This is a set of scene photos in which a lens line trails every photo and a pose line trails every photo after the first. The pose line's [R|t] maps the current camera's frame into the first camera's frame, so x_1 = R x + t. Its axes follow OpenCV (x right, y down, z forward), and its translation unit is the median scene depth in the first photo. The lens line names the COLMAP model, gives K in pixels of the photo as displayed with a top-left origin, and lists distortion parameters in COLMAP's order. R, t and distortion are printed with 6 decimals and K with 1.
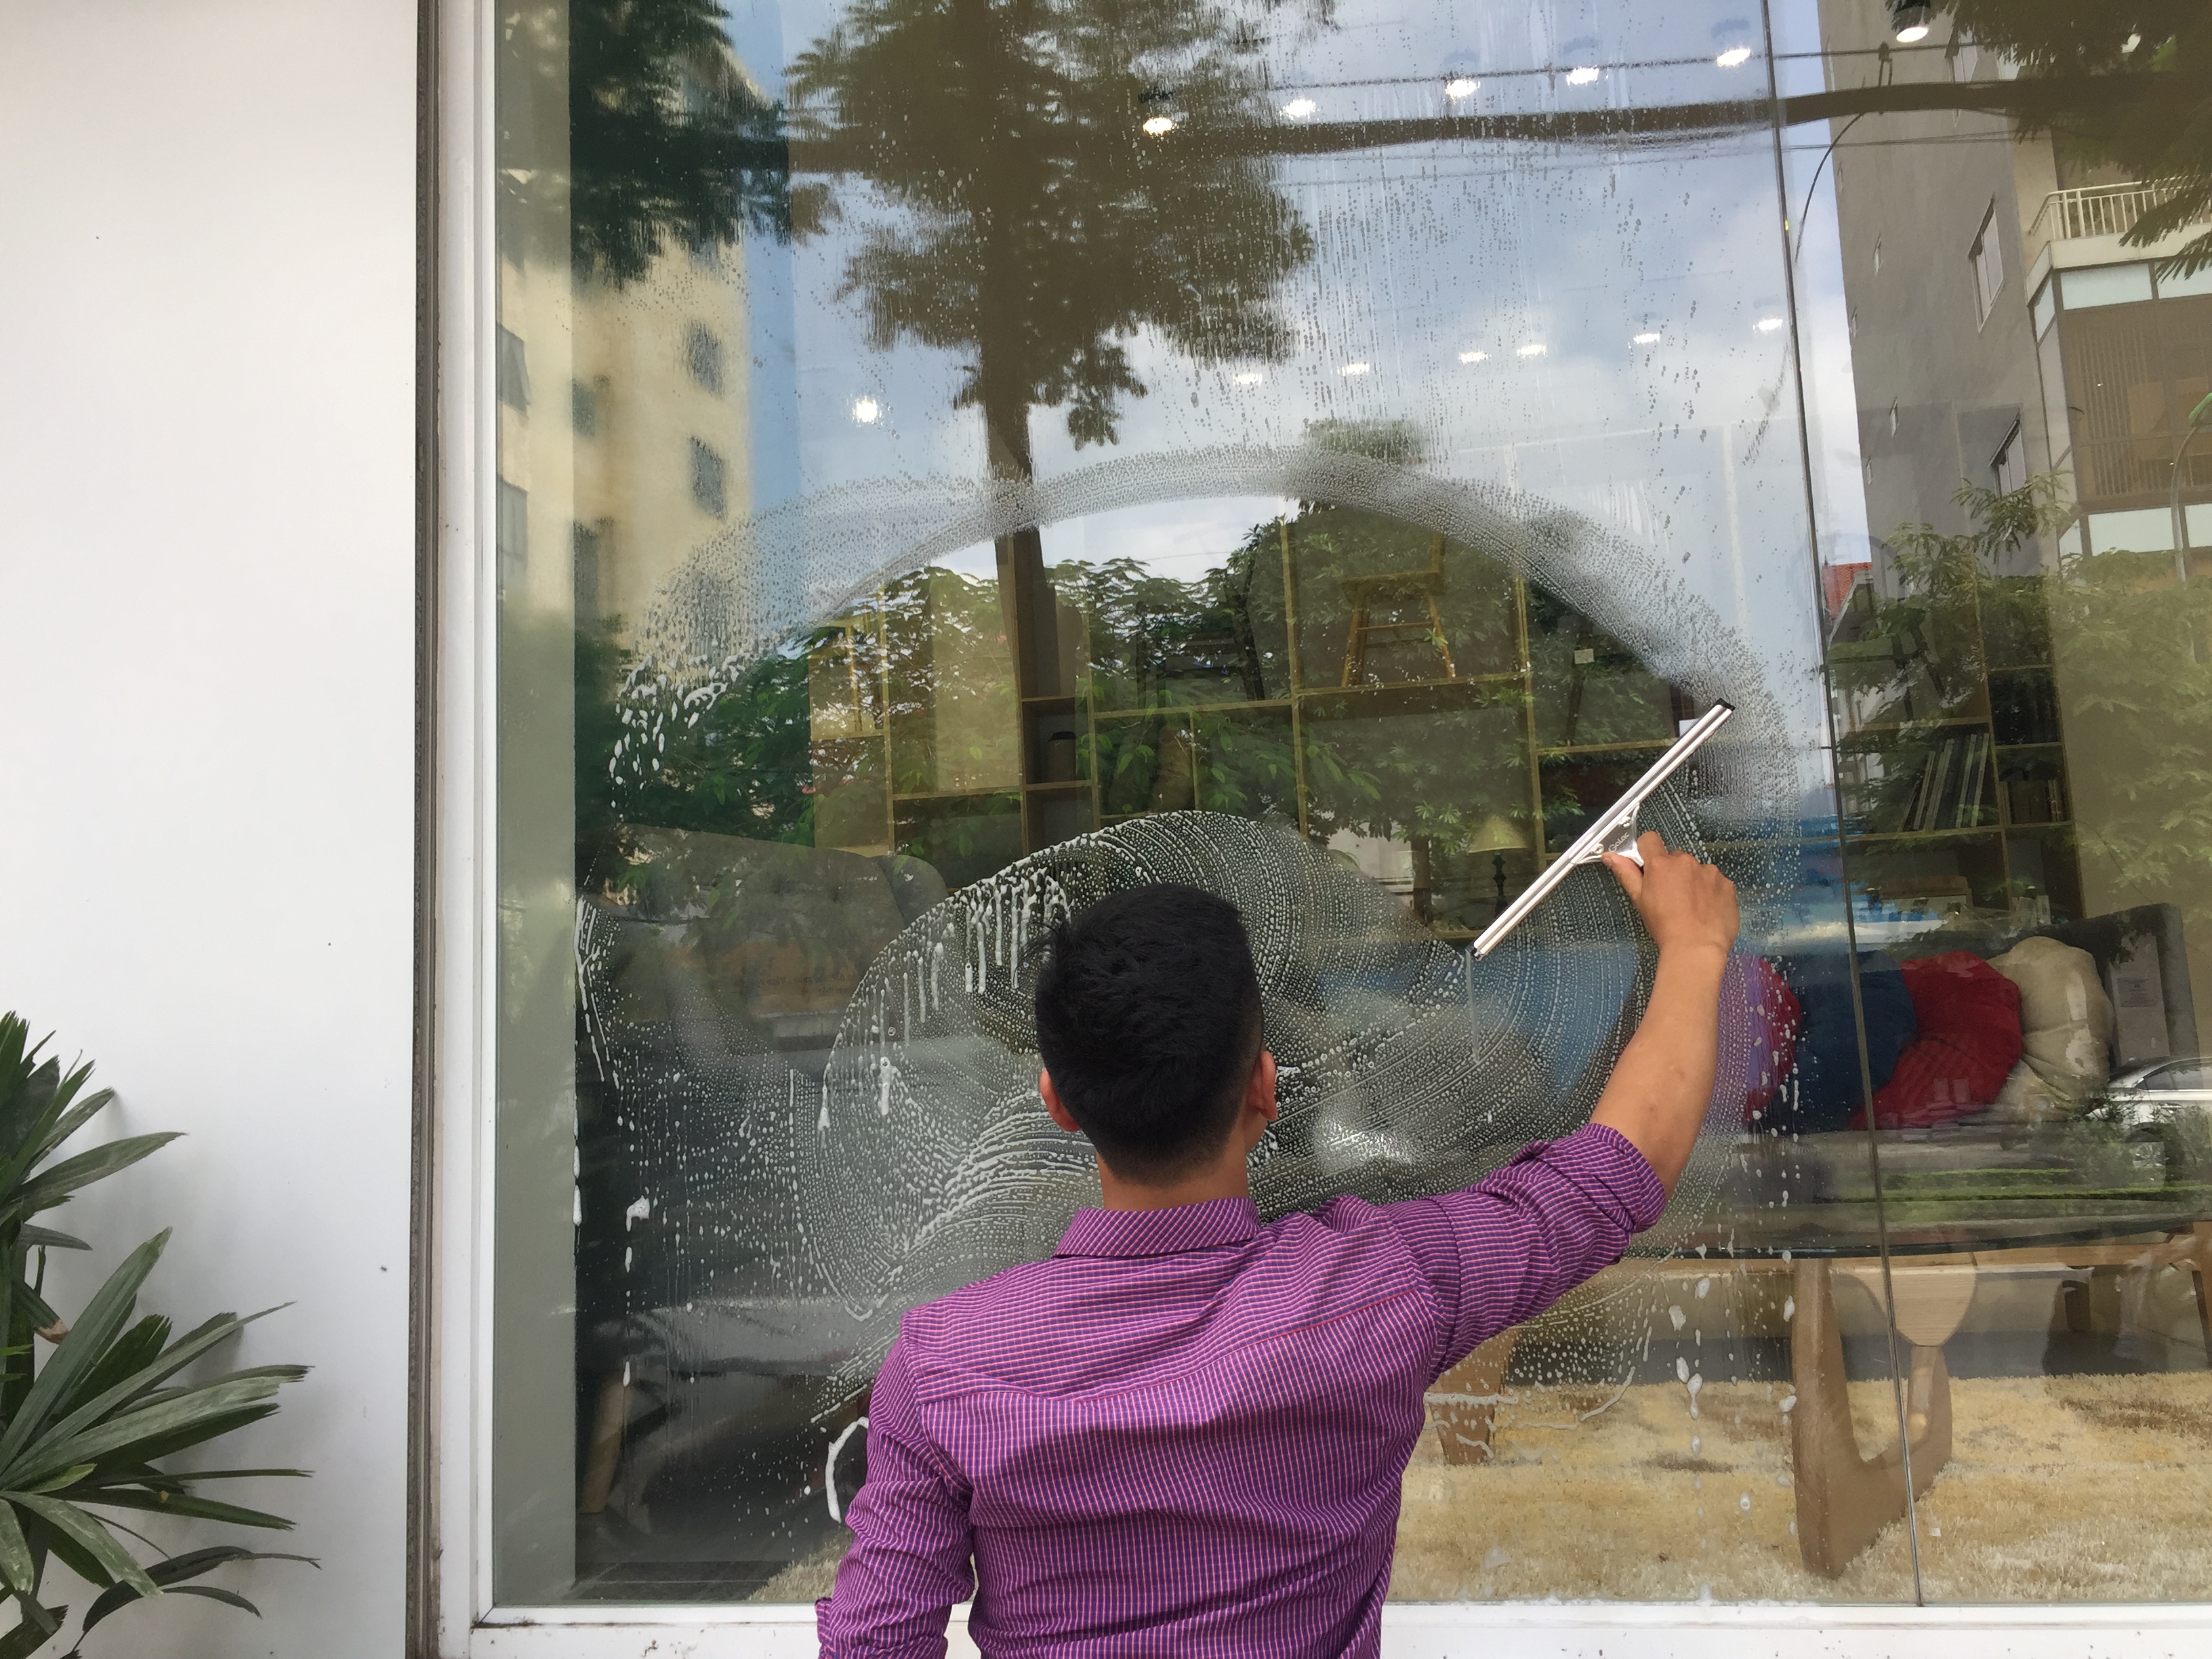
lens RADIAL K [[1890.4, 0, 1022.4], [0, 1890.4, 791.5], [0, 0, 1]] dist [0.275968, -0.361514]
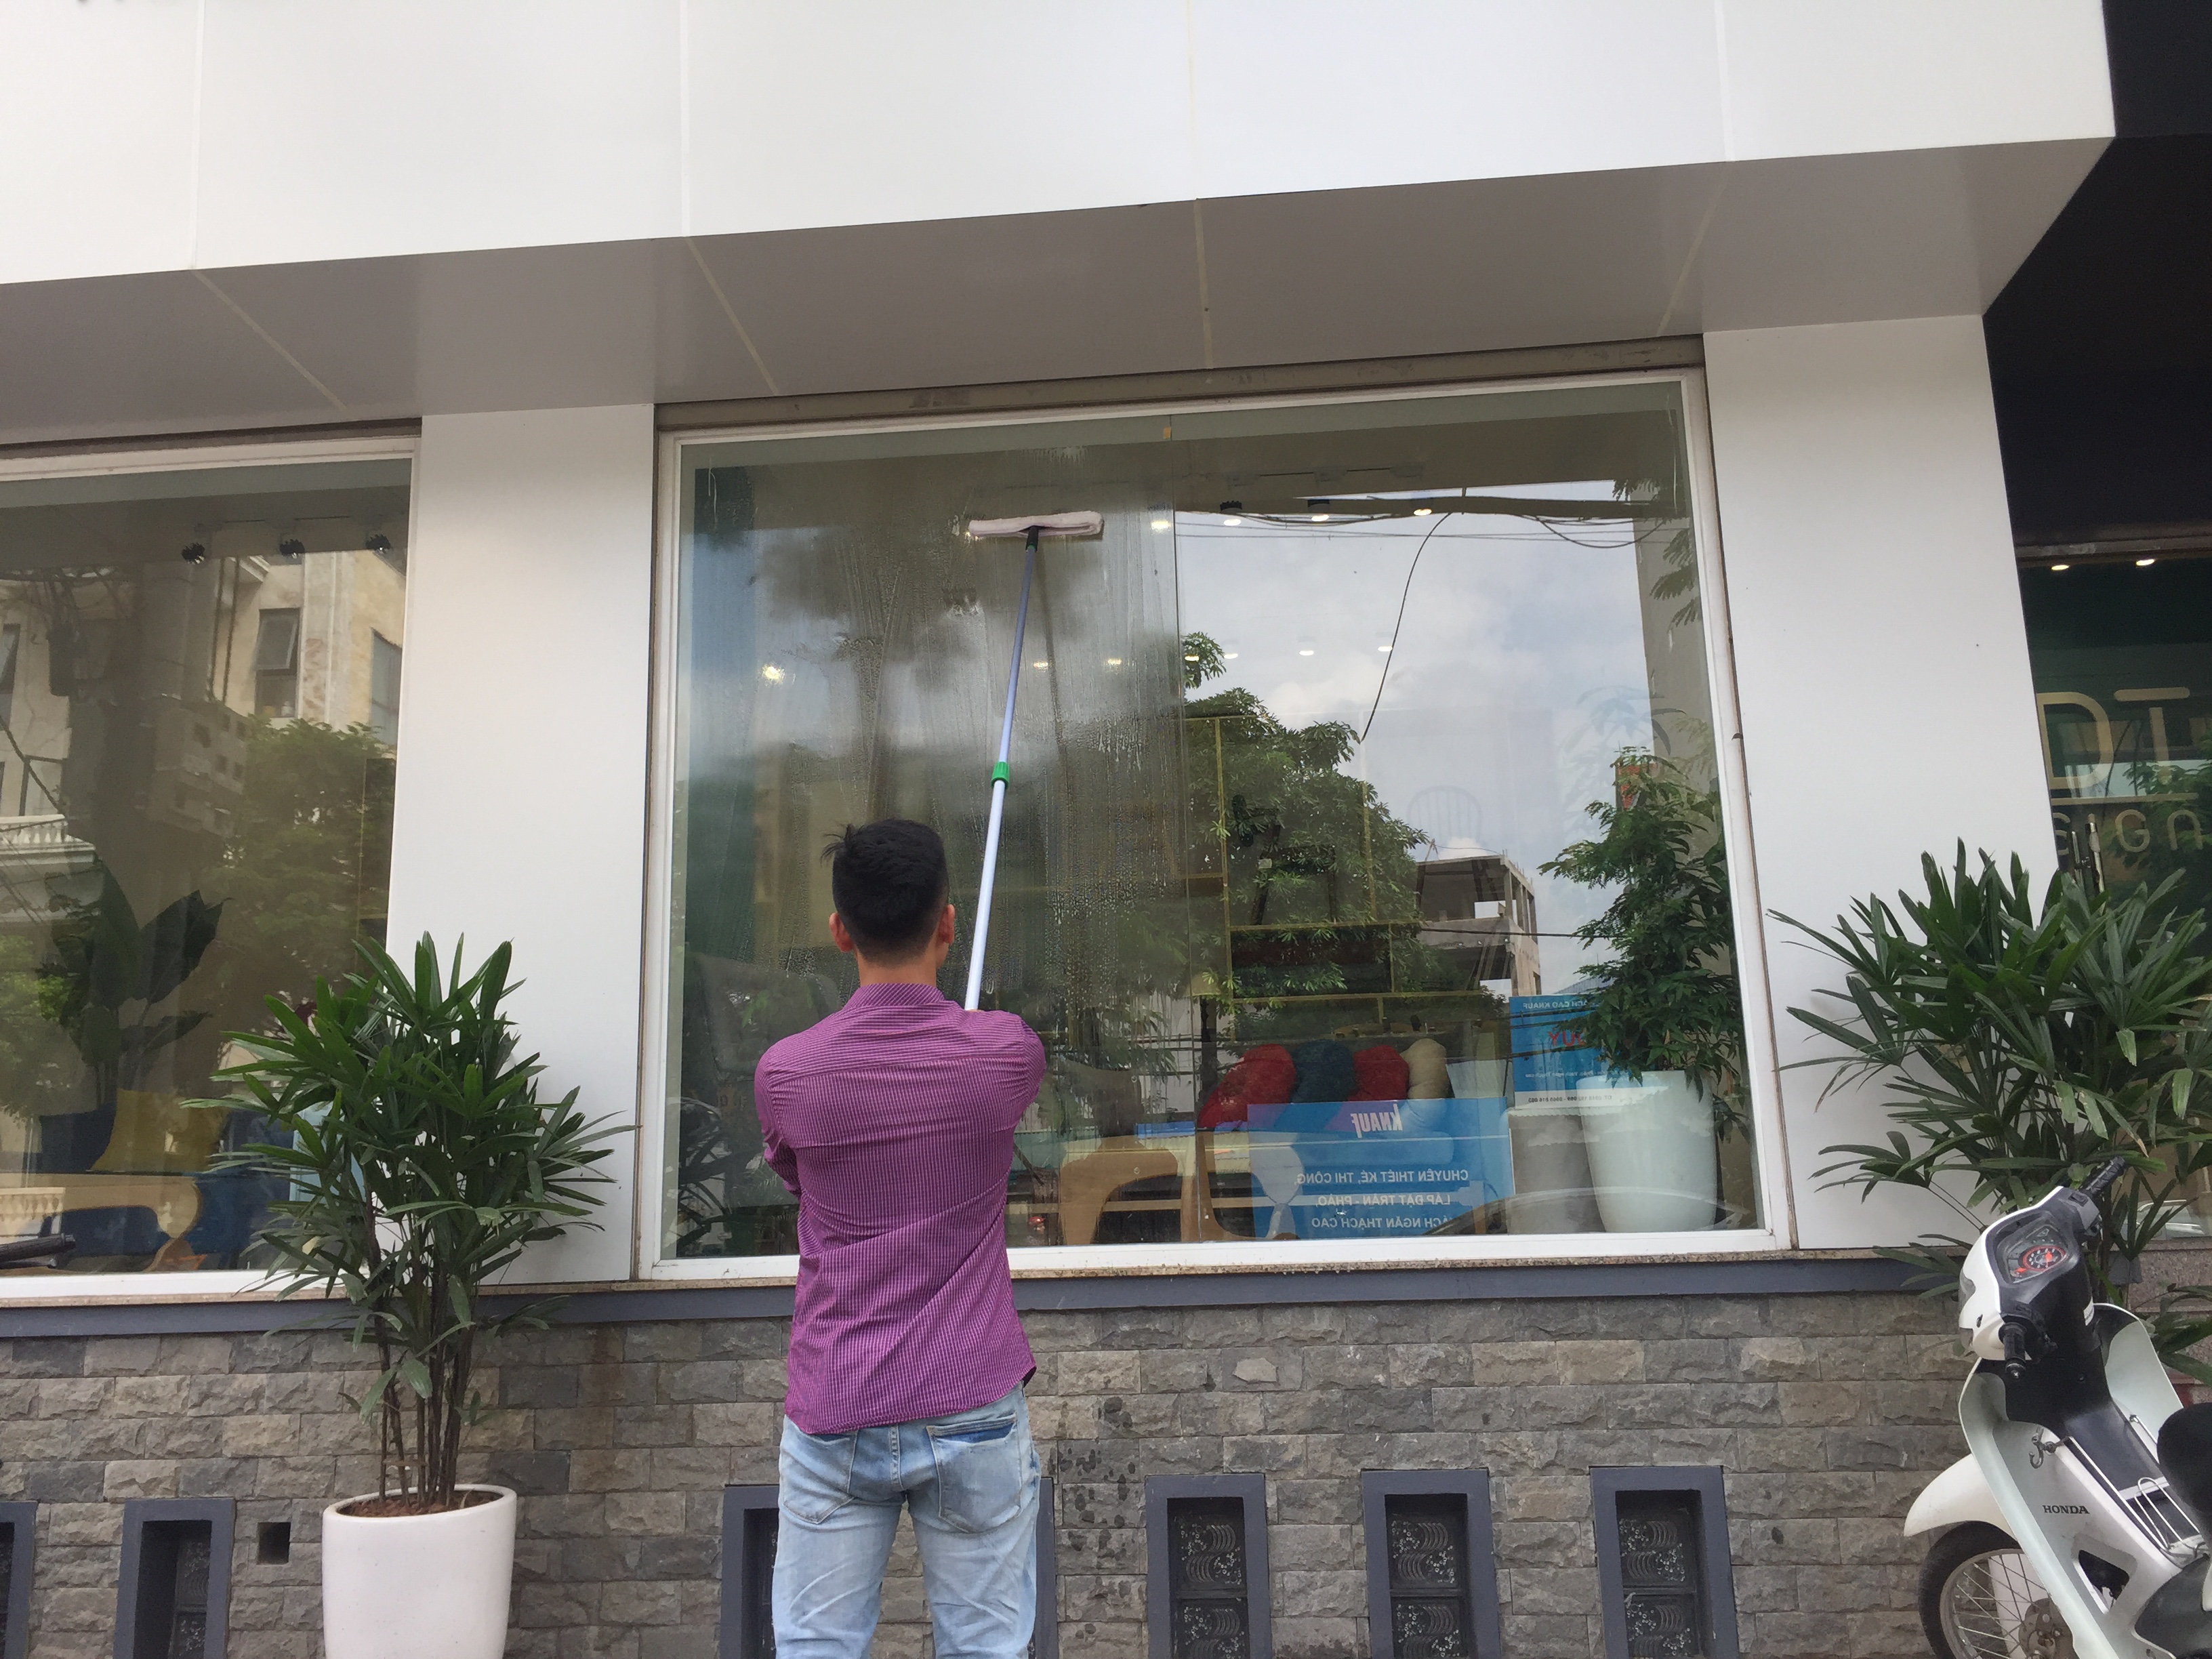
lens RADIAL K [[1890.4, 0, 1022.4], [0, 1890.4, 791.5], [0, 0, 1]] dist [0.275968, -0.361514]
pose [[0.995205, 0.045041, 0.086828, -0.014478], [-0.037563, 0.995595, -0.085910, 0.004044], [-0.090315, 0.082236, 0.992512, -0.394663]]
